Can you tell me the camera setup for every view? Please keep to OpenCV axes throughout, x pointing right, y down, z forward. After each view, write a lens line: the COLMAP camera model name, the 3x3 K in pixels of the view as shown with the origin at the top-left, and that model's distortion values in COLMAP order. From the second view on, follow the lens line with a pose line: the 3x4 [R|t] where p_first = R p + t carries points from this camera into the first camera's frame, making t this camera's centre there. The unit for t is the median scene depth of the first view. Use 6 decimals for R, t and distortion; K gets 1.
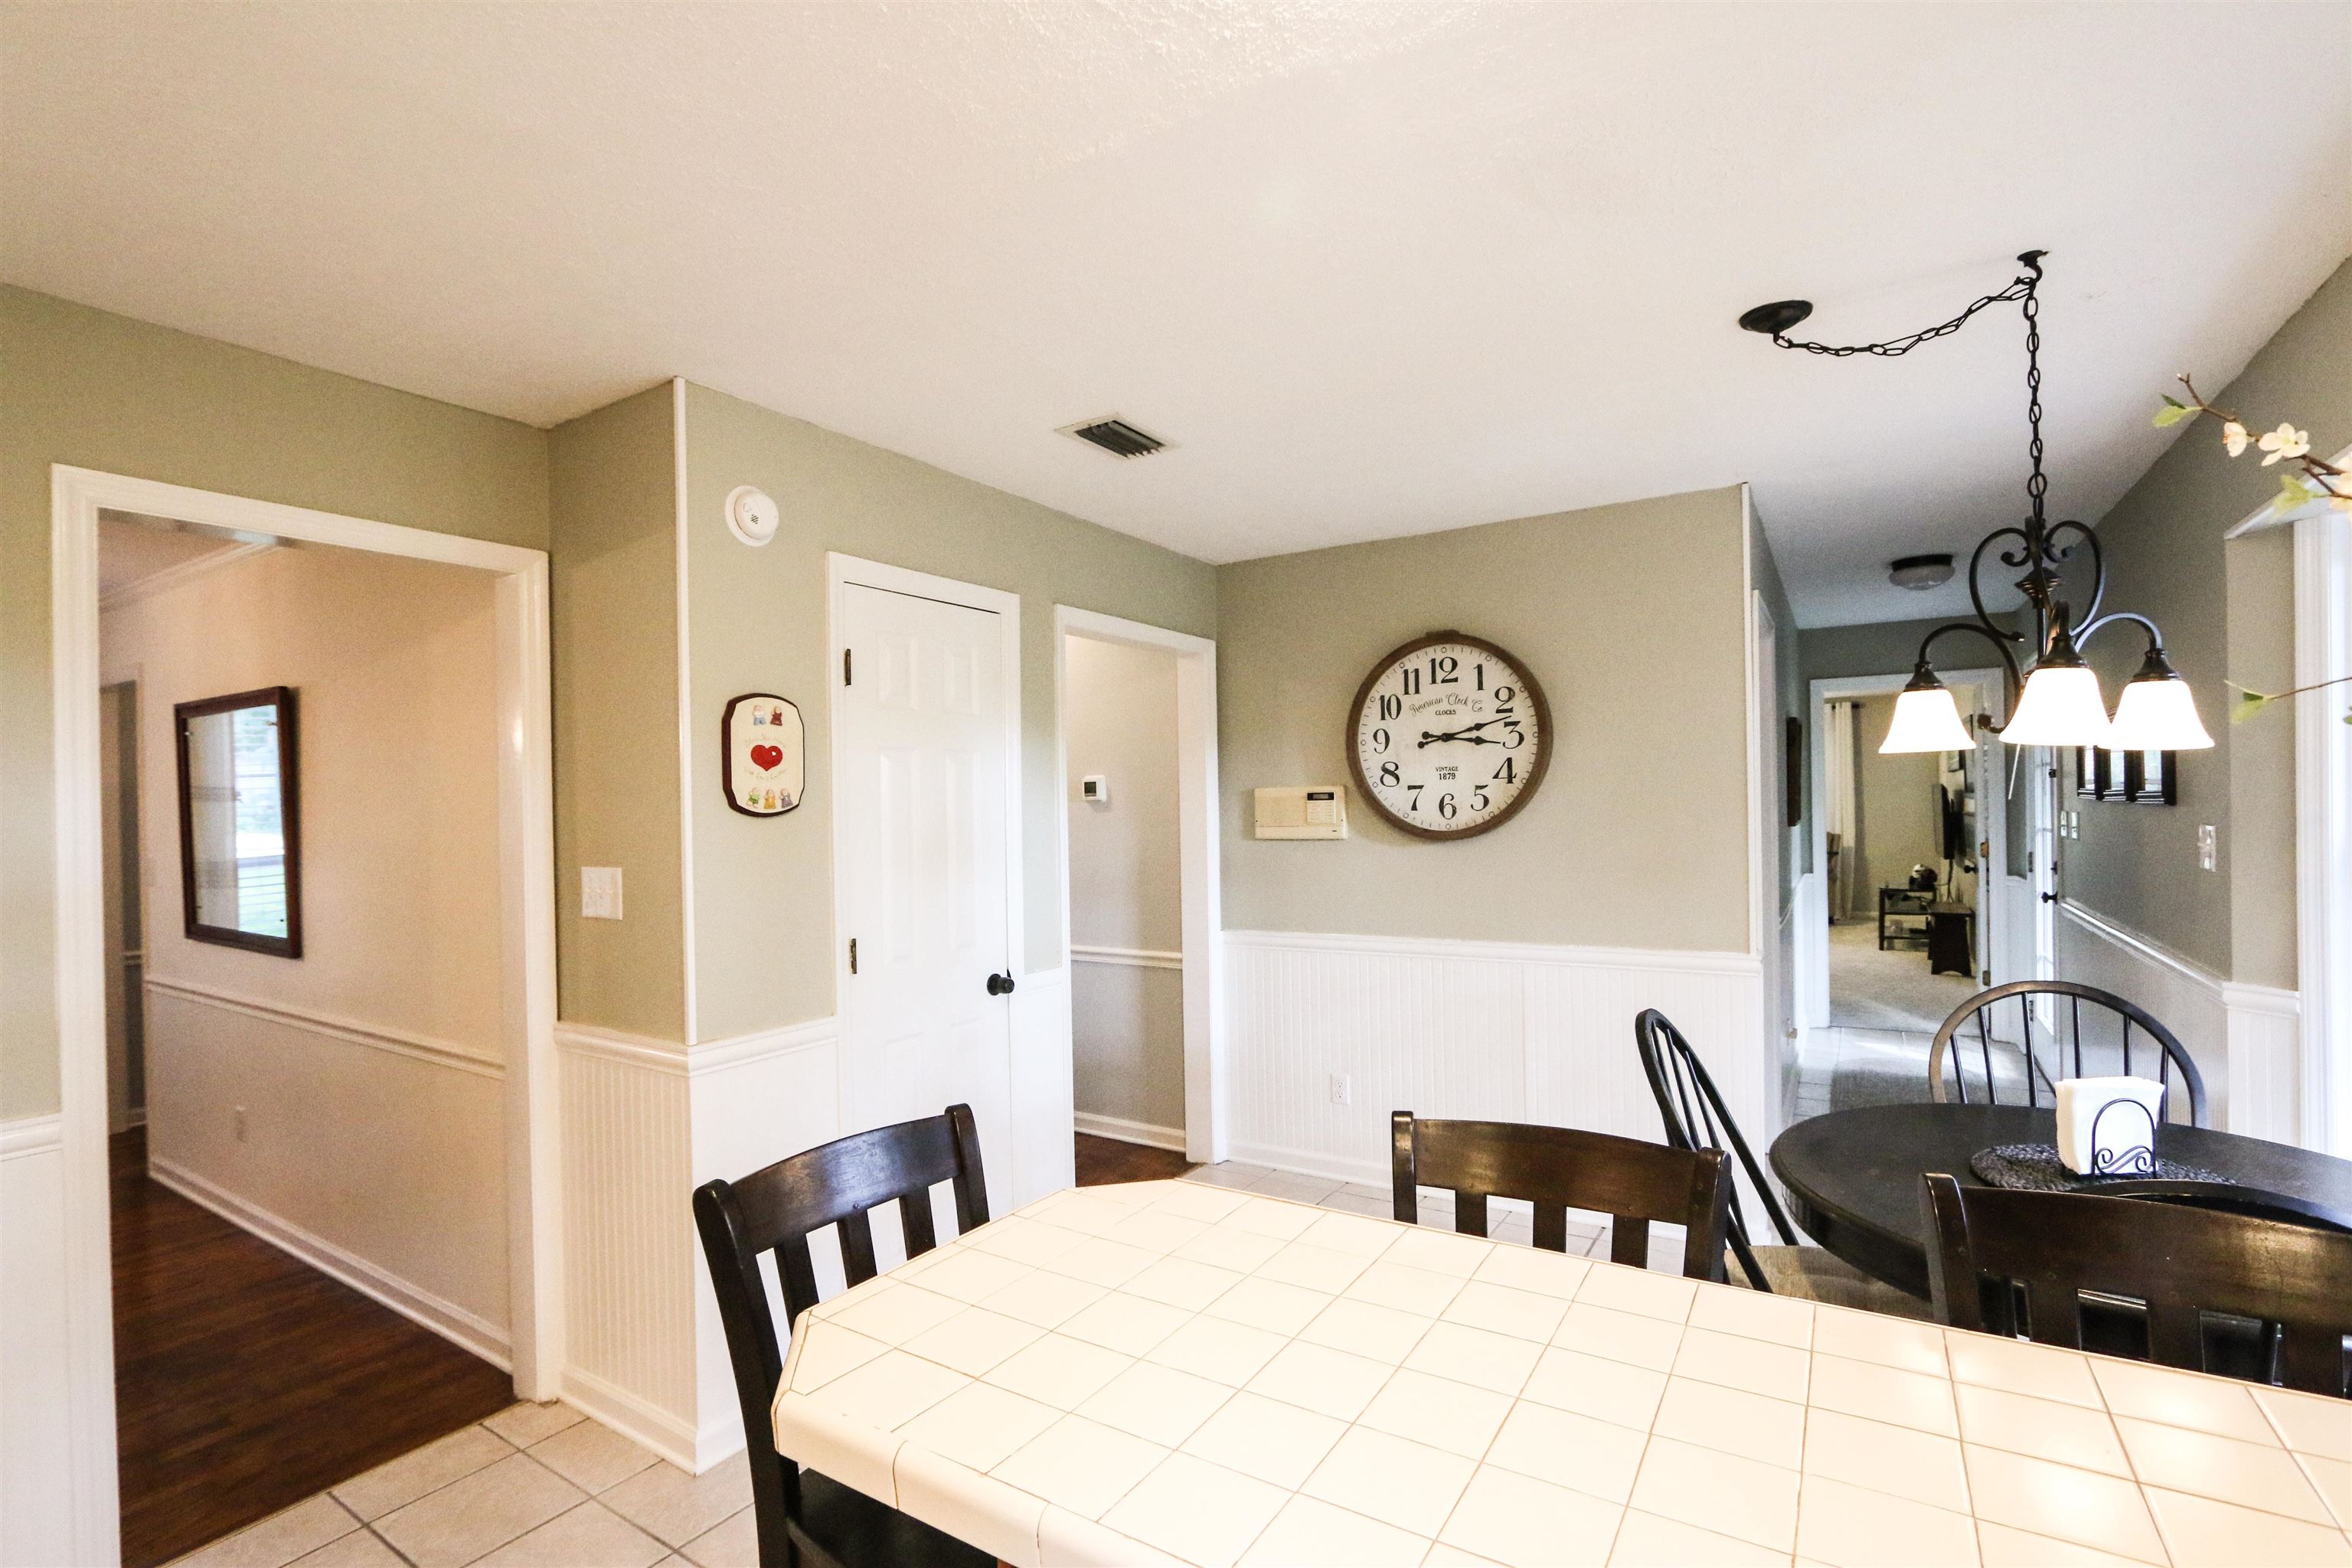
lens RADIAL K [[1070.4, 0, 1186.9], [0, 1070.4, 794.0], [0, 0, 1]] dist [-0.019824, 0.001109]
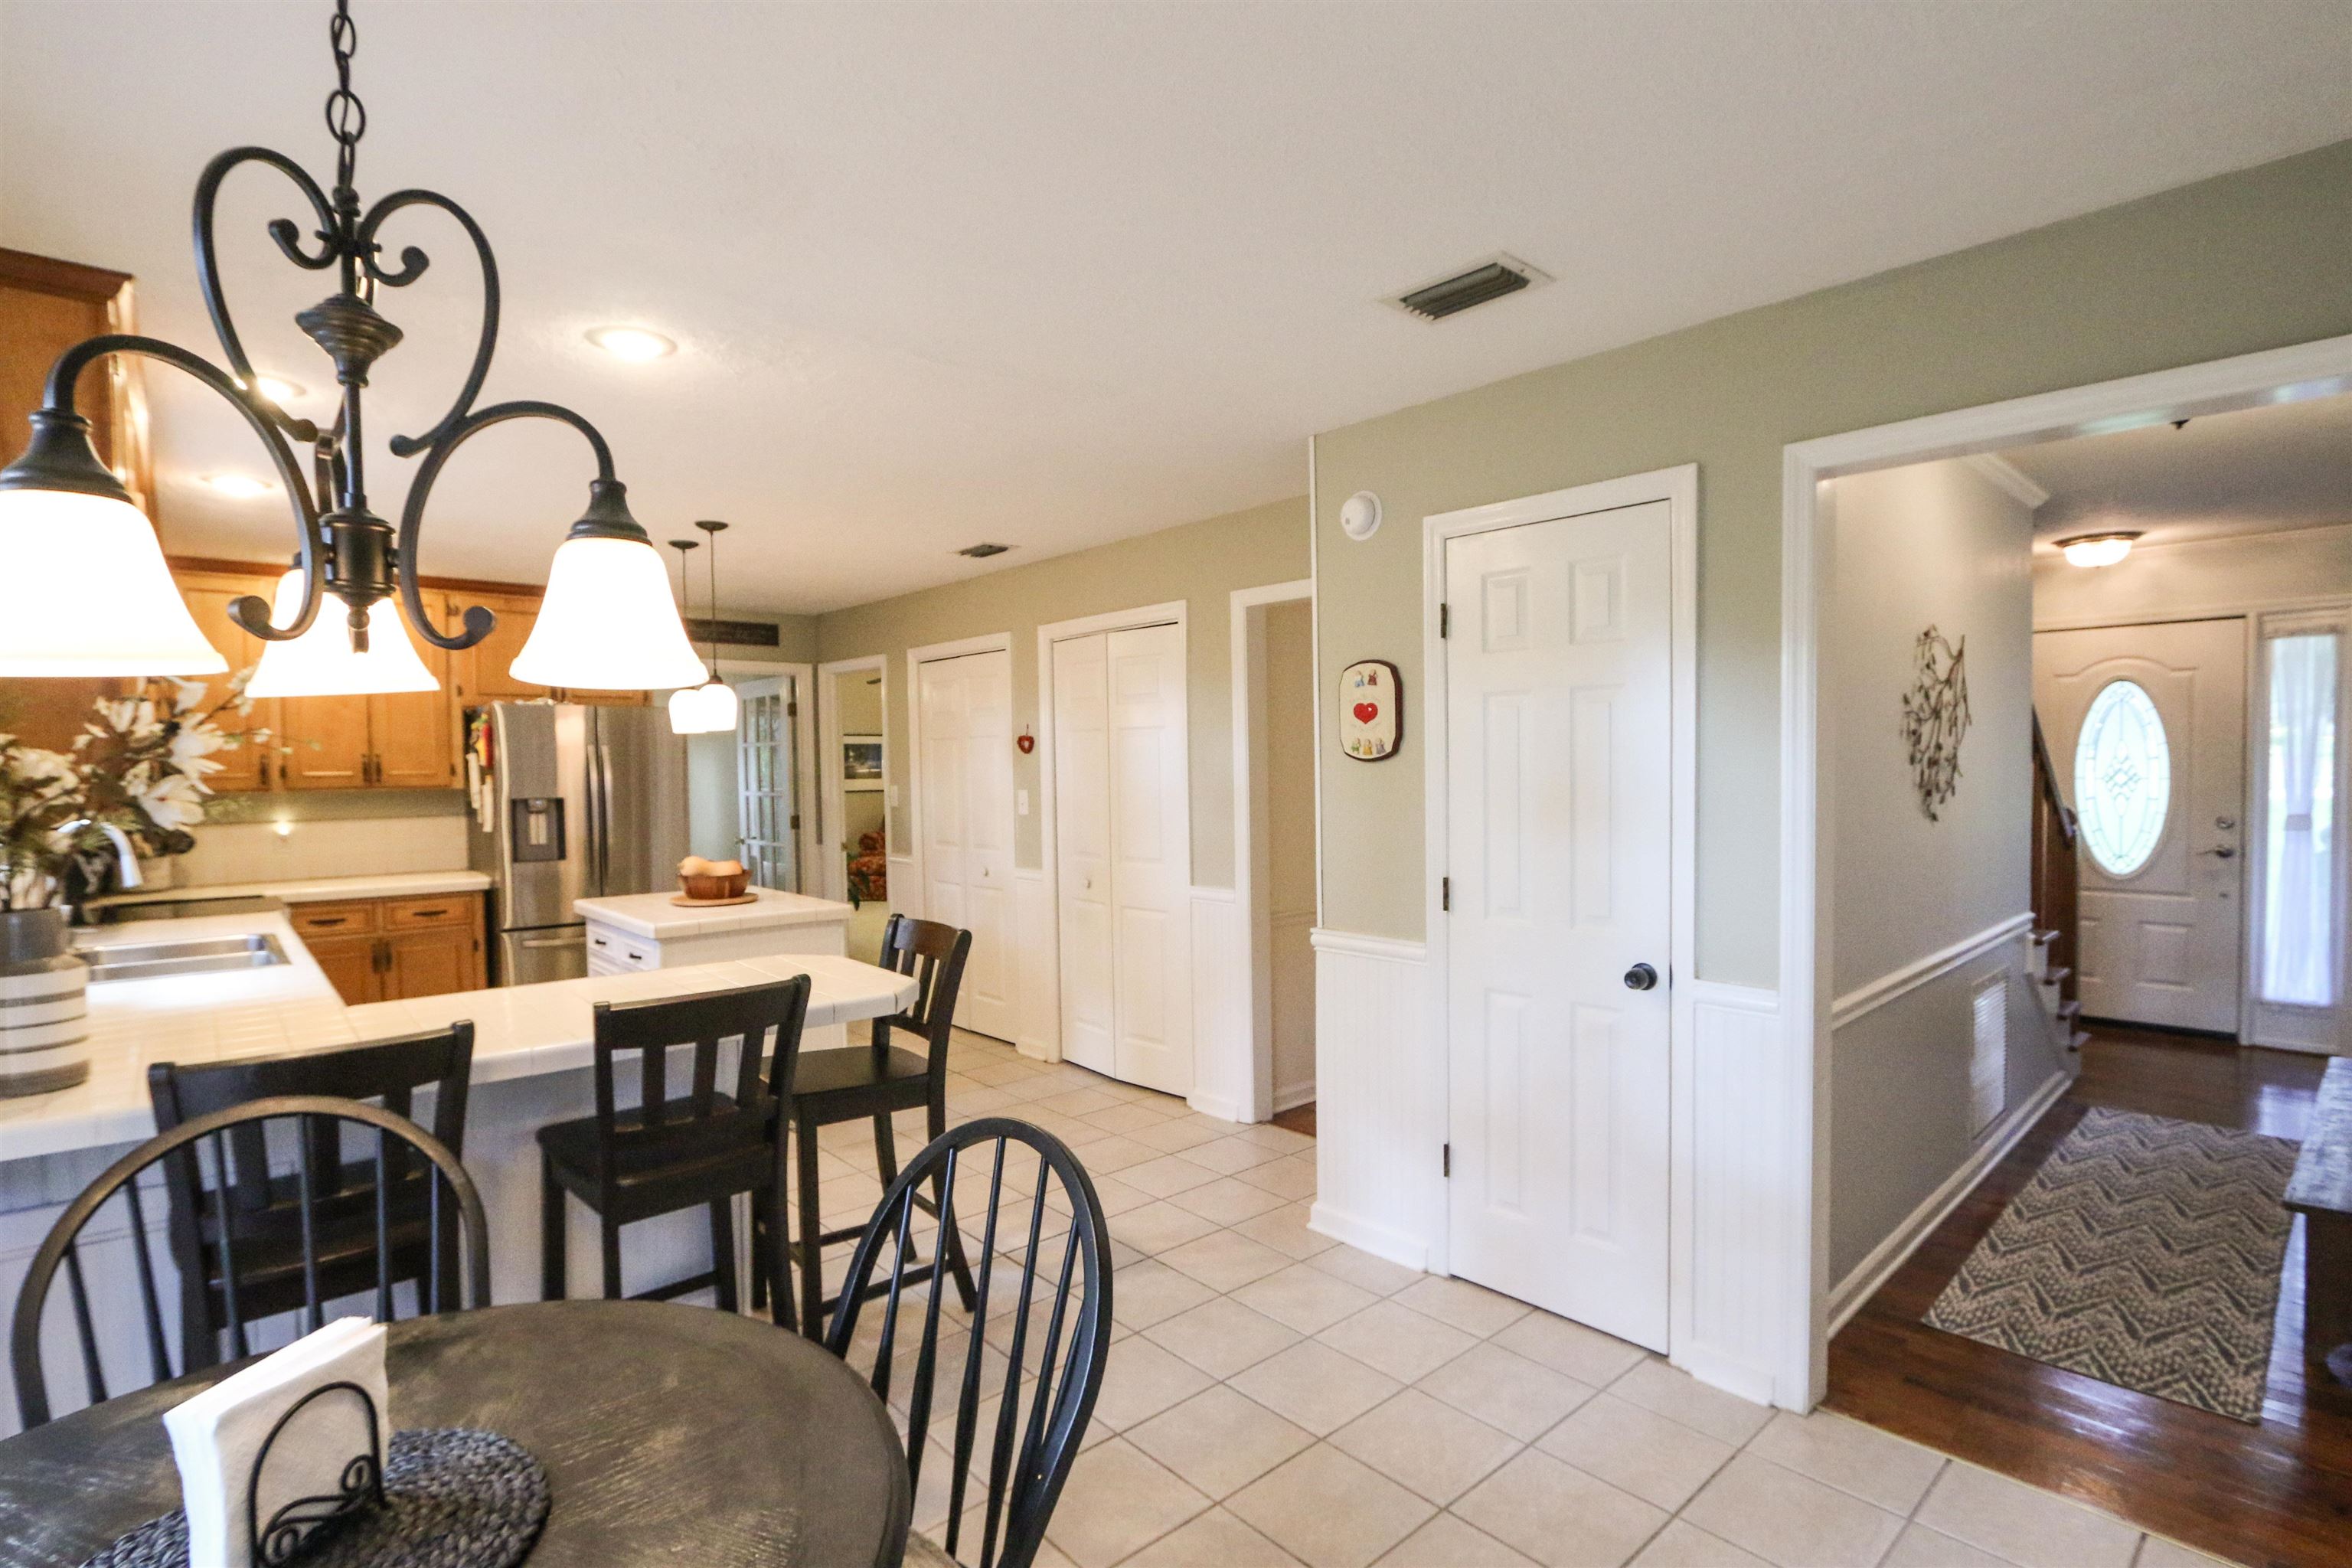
lens RADIAL K [[1165.0, 0, 1171.0], [0, 1165.0, 803.2], [0, 0, 1]] dist [-0.000941, 0.000501]
pose [[-0.255035, 0.040835, -0.966069, 0.883355], [0.015777, 0.999151, 0.038068, 0.013217], [0.966803, -0.005533, -0.255463, 1.054083]]
